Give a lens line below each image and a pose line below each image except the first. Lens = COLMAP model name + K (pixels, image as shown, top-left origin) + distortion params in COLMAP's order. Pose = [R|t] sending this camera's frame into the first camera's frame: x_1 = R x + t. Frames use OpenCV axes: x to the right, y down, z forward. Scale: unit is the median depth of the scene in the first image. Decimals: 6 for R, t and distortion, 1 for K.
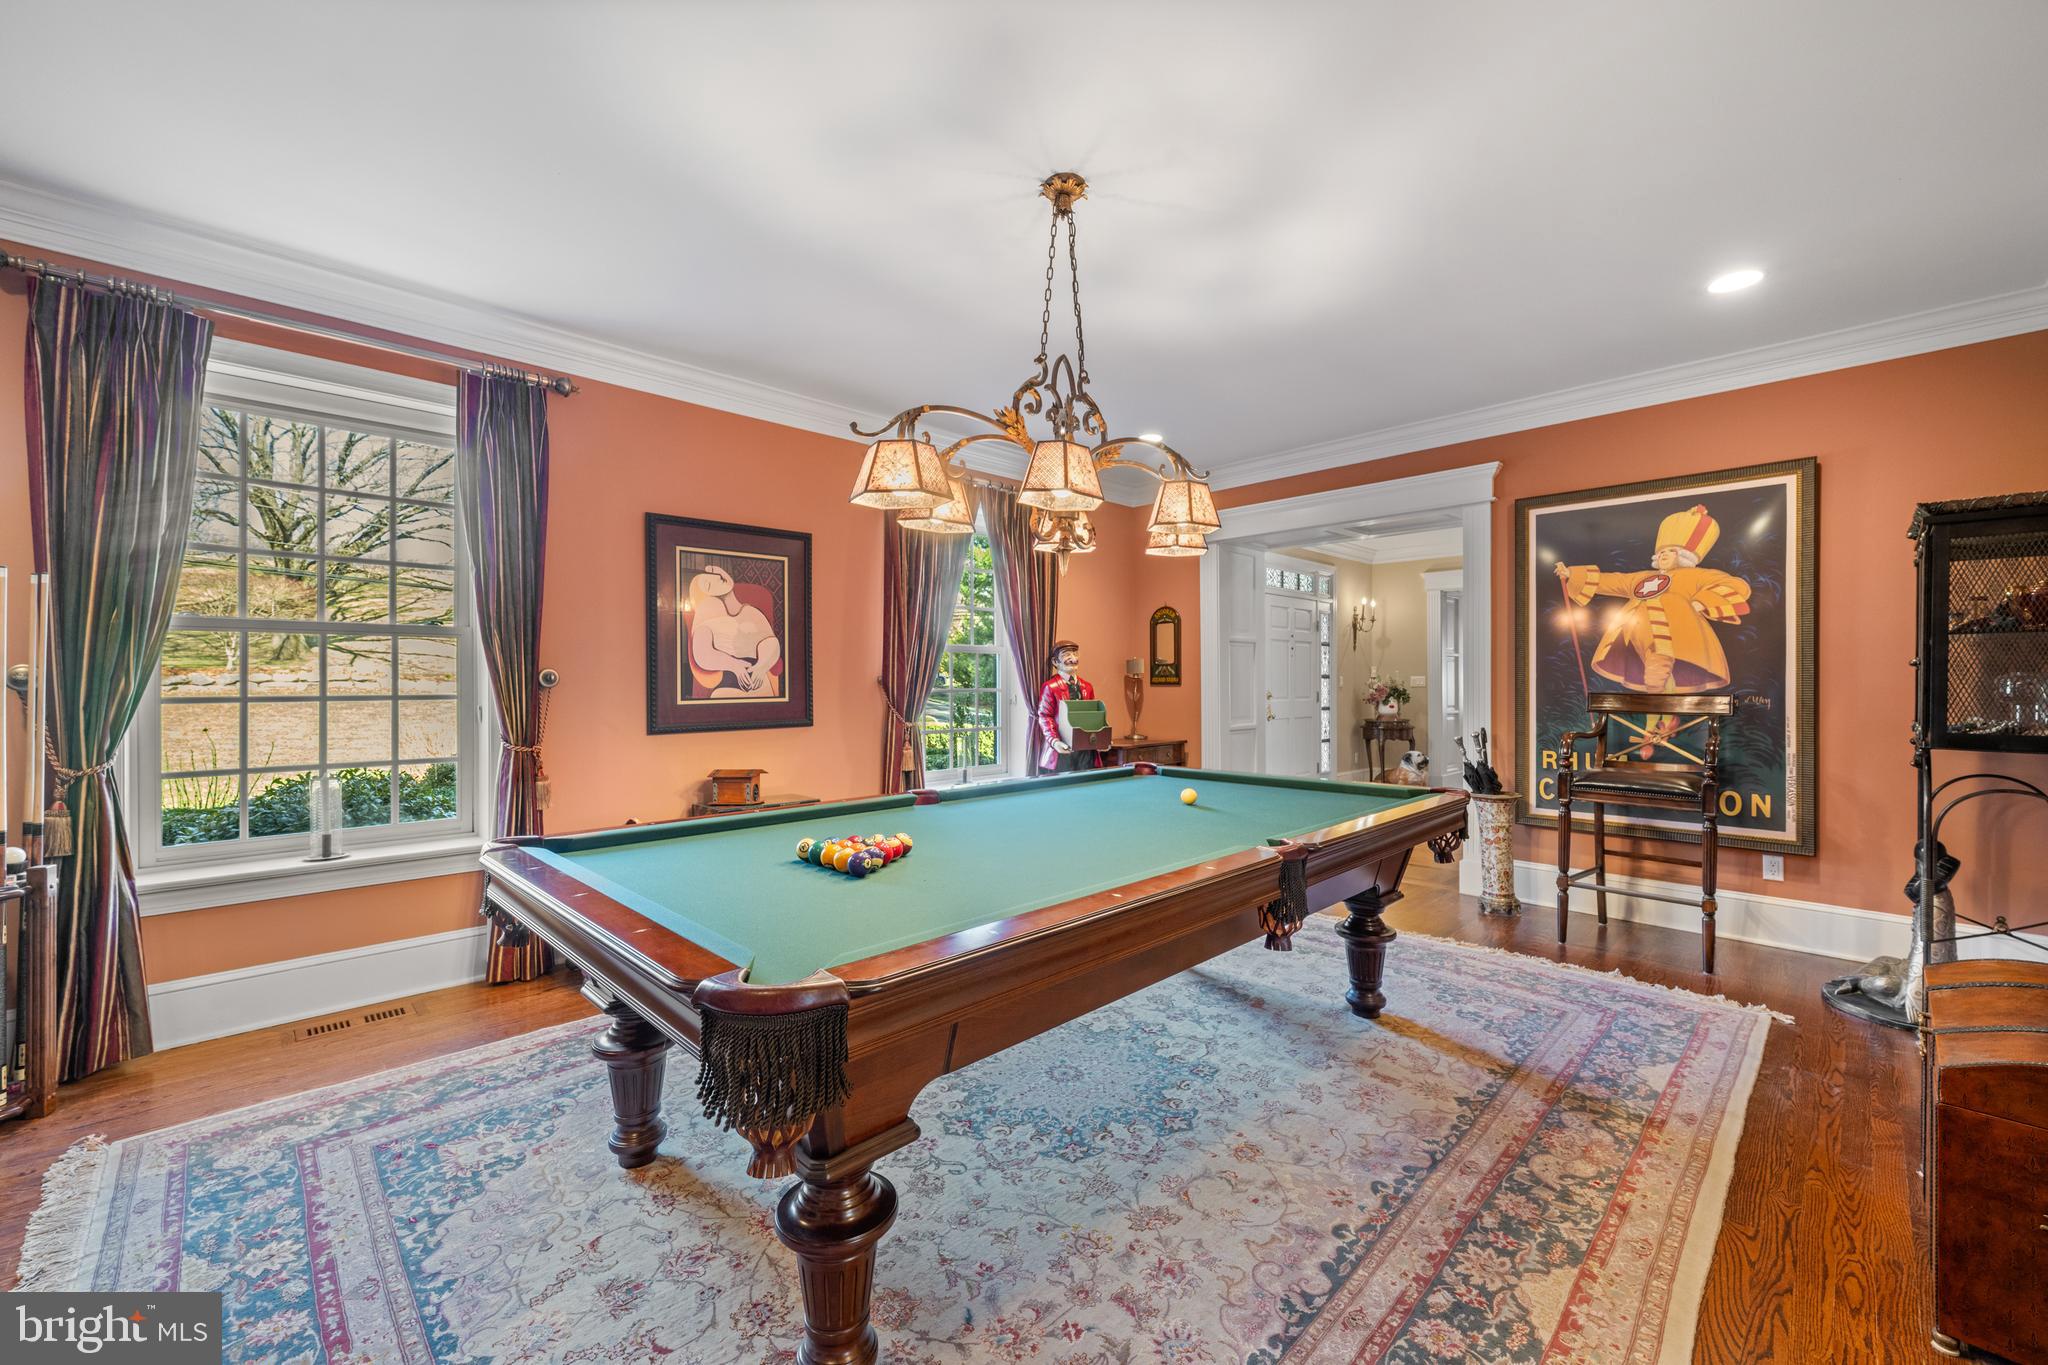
lens RADIAL K [[813.0, 0, 1023.3], [0, 813.0, 678.0], [0, 0, 1]] dist [-0.004029, 0.001263]
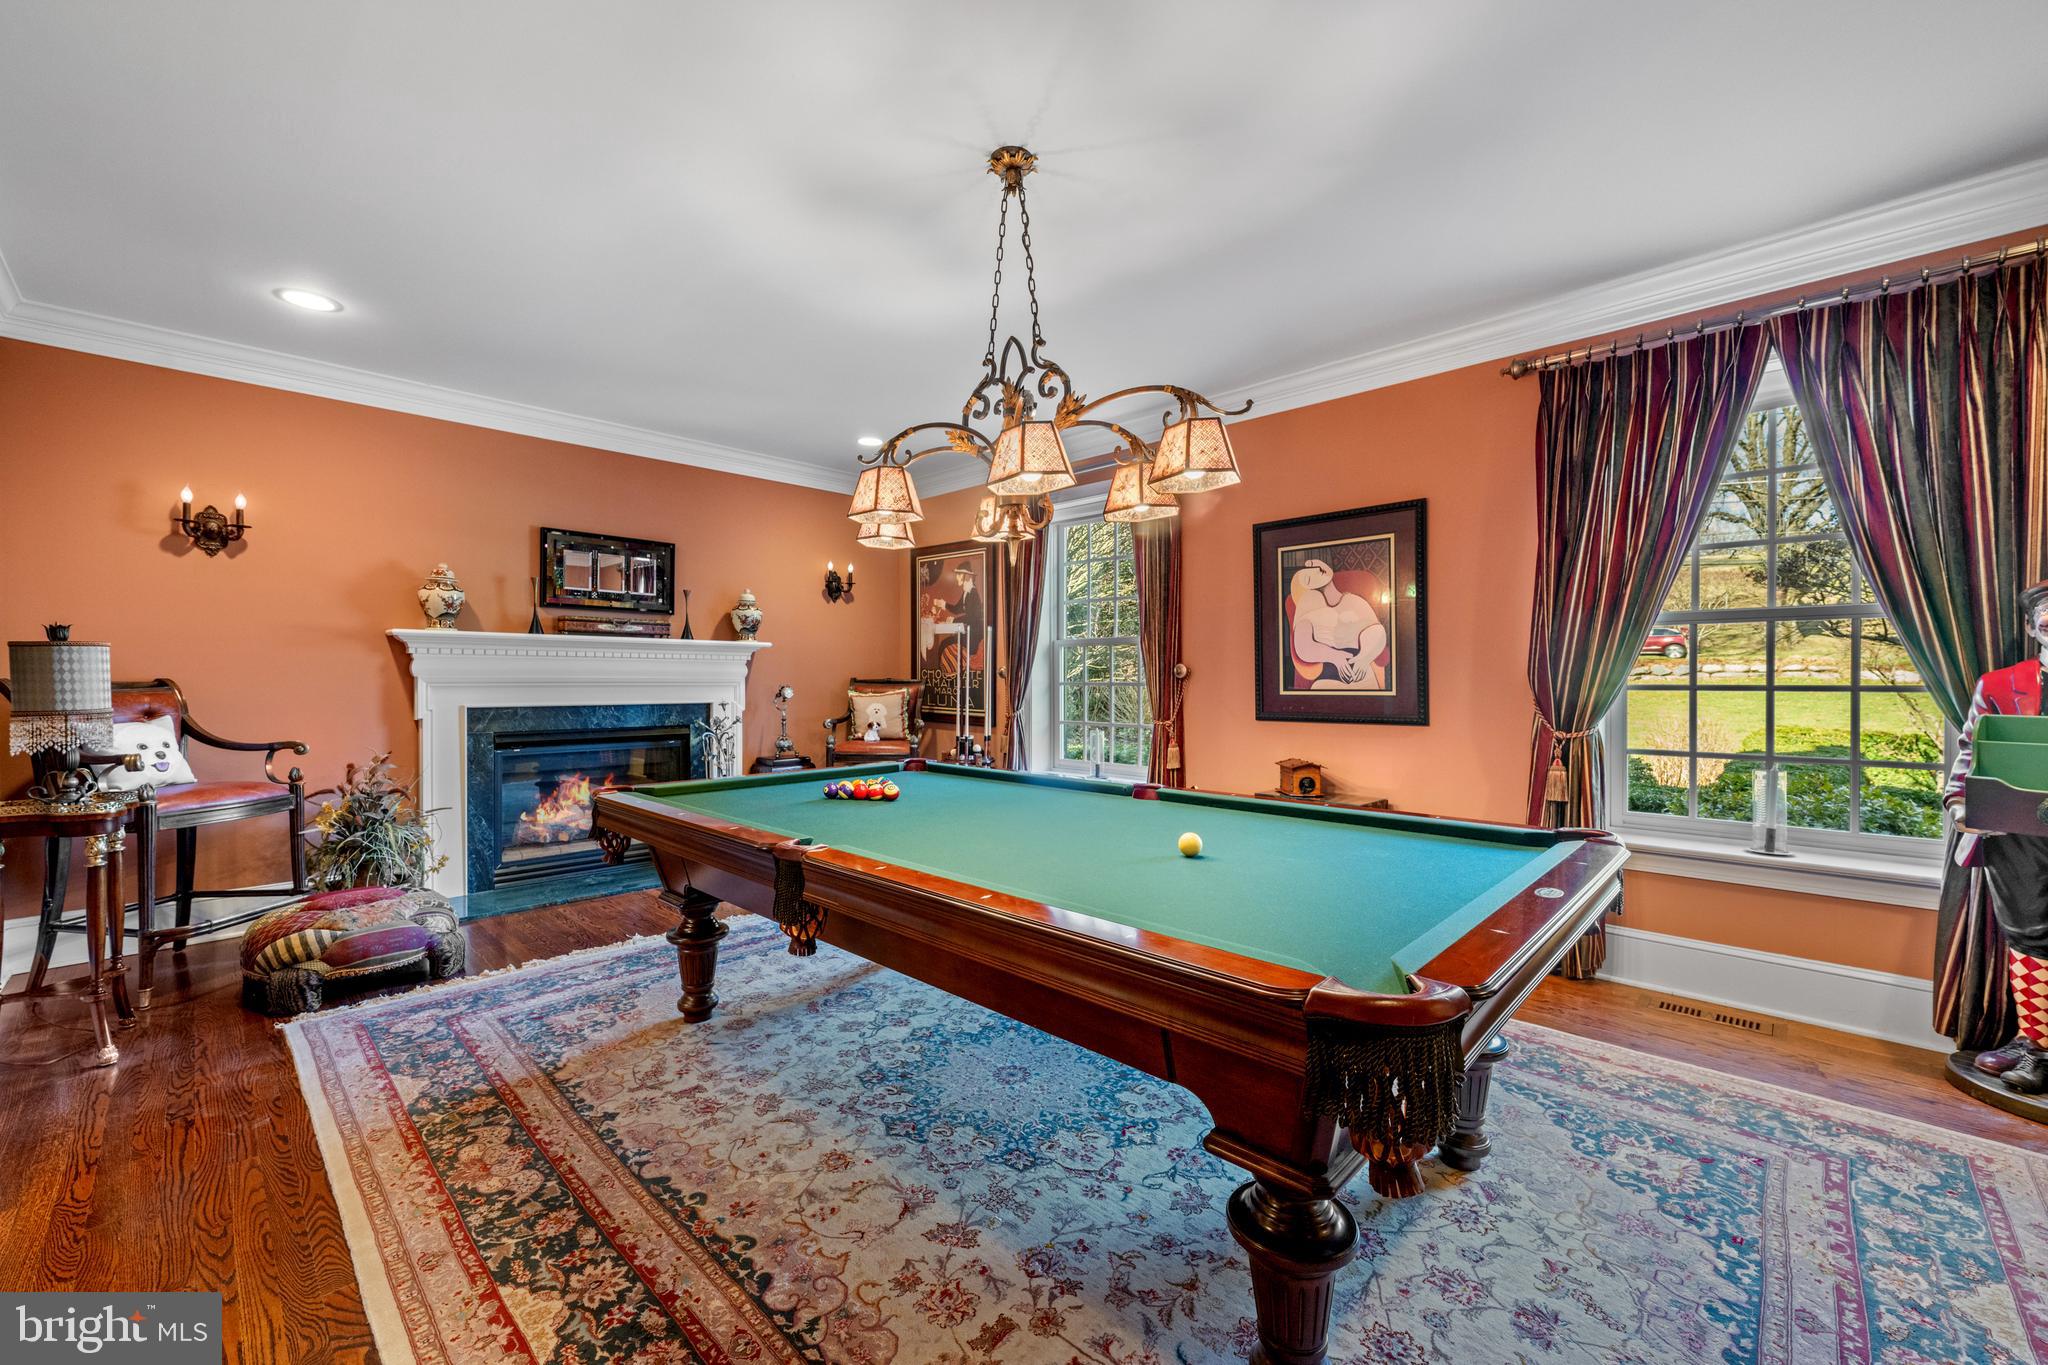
lens RADIAL K [[813.0, 0, 1019.0], [0, 813.0, 678.6], [0, 0, 1]] dist [-0.004029, 0.001263]
pose [[0.023093, 0.007378, -0.999706, 1.038728], [0.006393, 0.999951, 0.007528, 0.001864], [0.999713, -0.006565, 0.023045, 1.000698]]
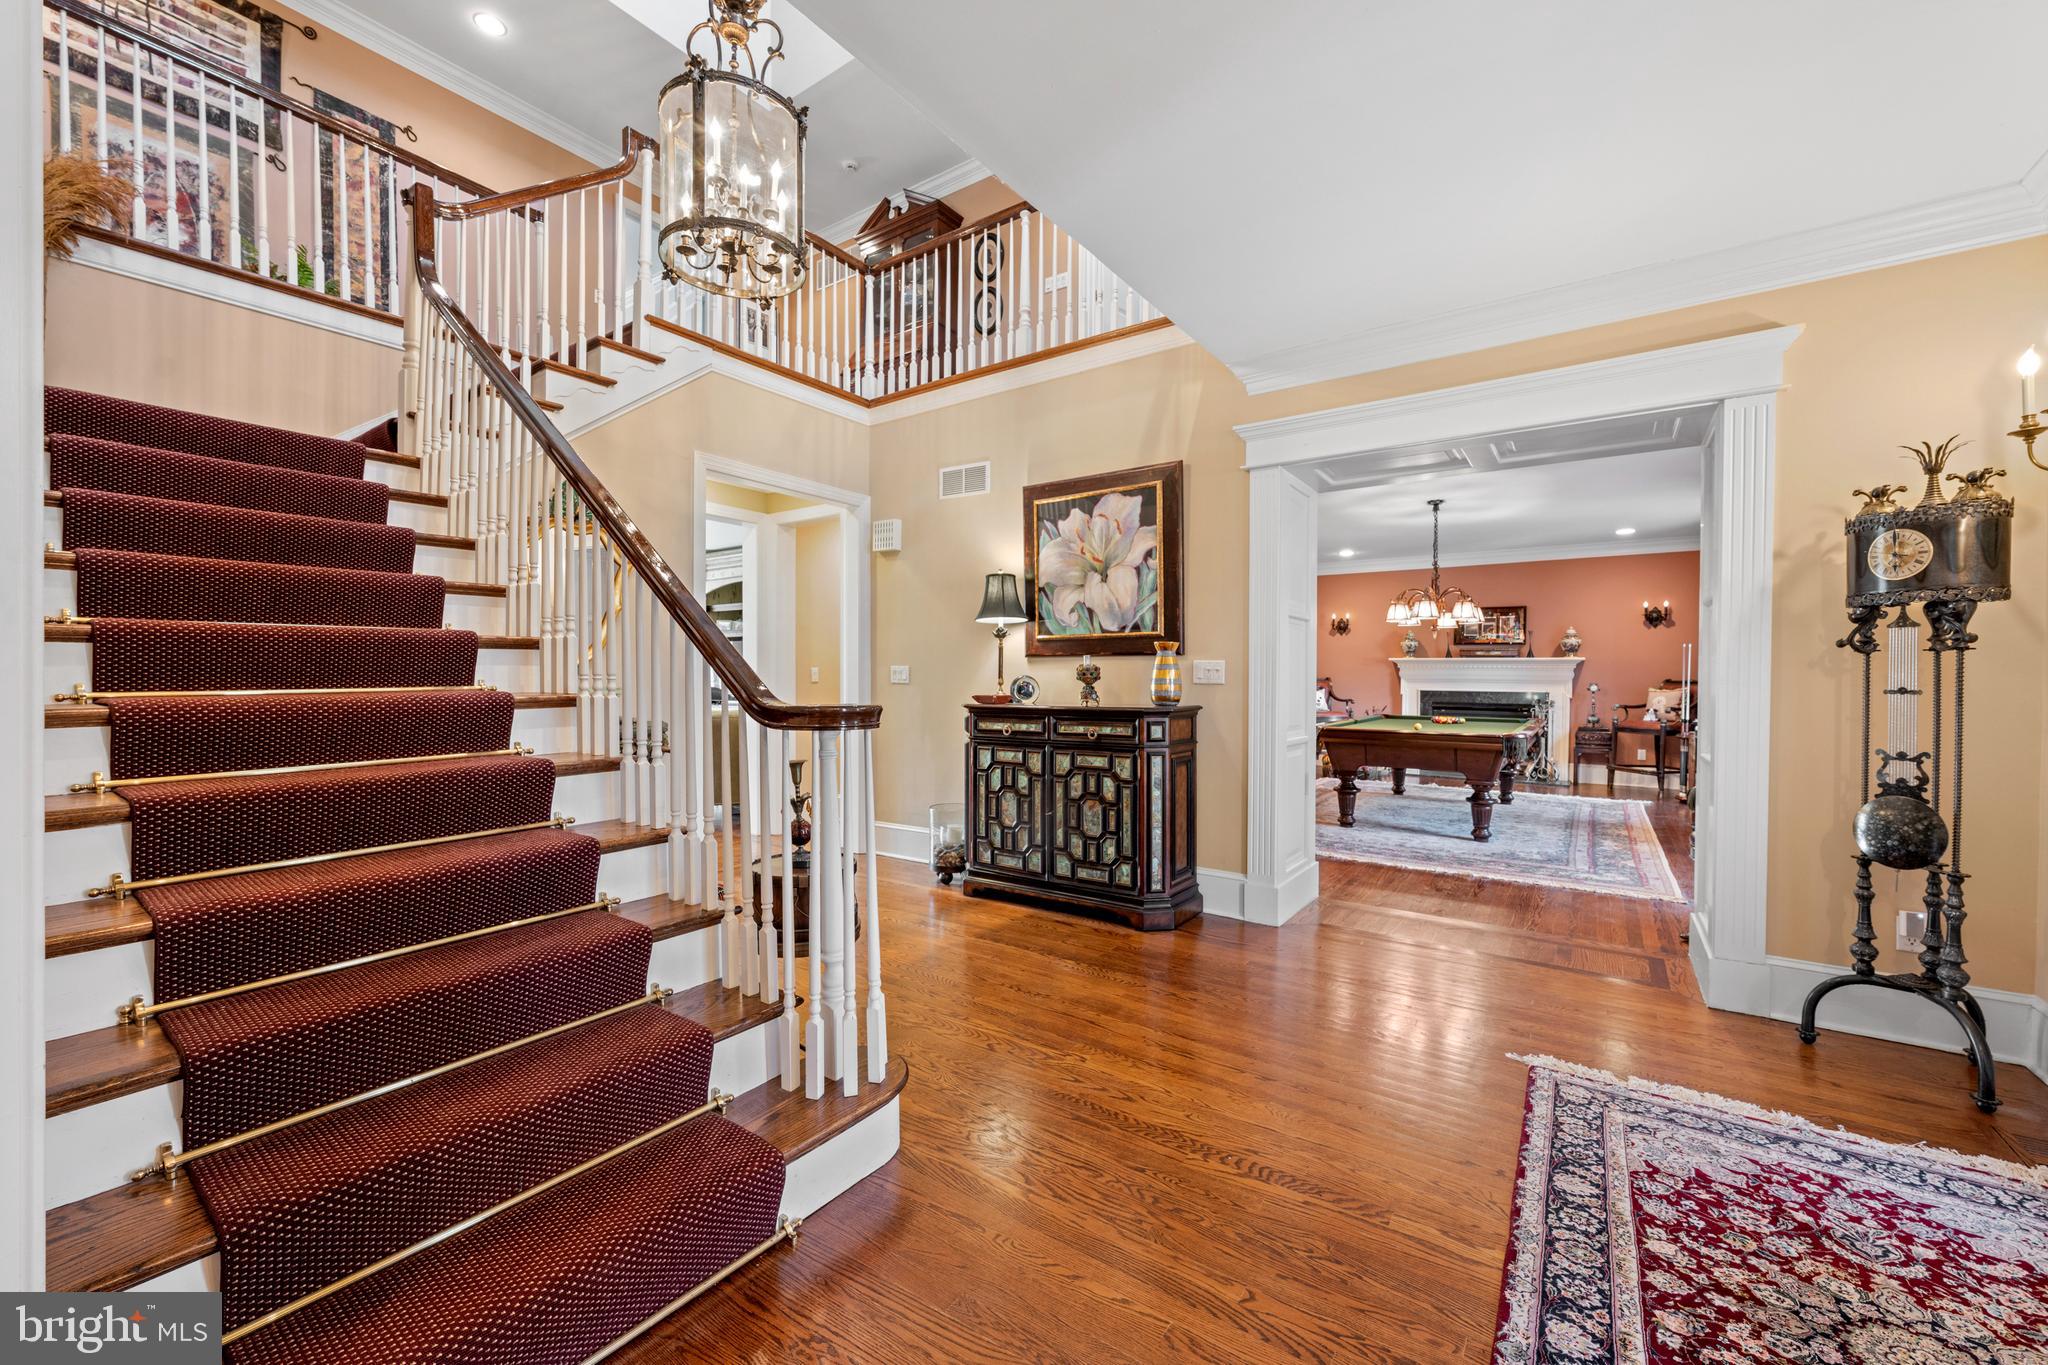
lens RADIAL K [[813.0, 0, 1019.1], [0, 813.0, 691.1], [0, 0, 1]] dist [-0.004029, 0.001263]
pose [[-0.983402, 0.003071, -0.181415, 1.981737], [0.000957, 0.999931, 0.011744, 0.022151], [0.181438, 0.011375, -0.983337, 3.464445]]
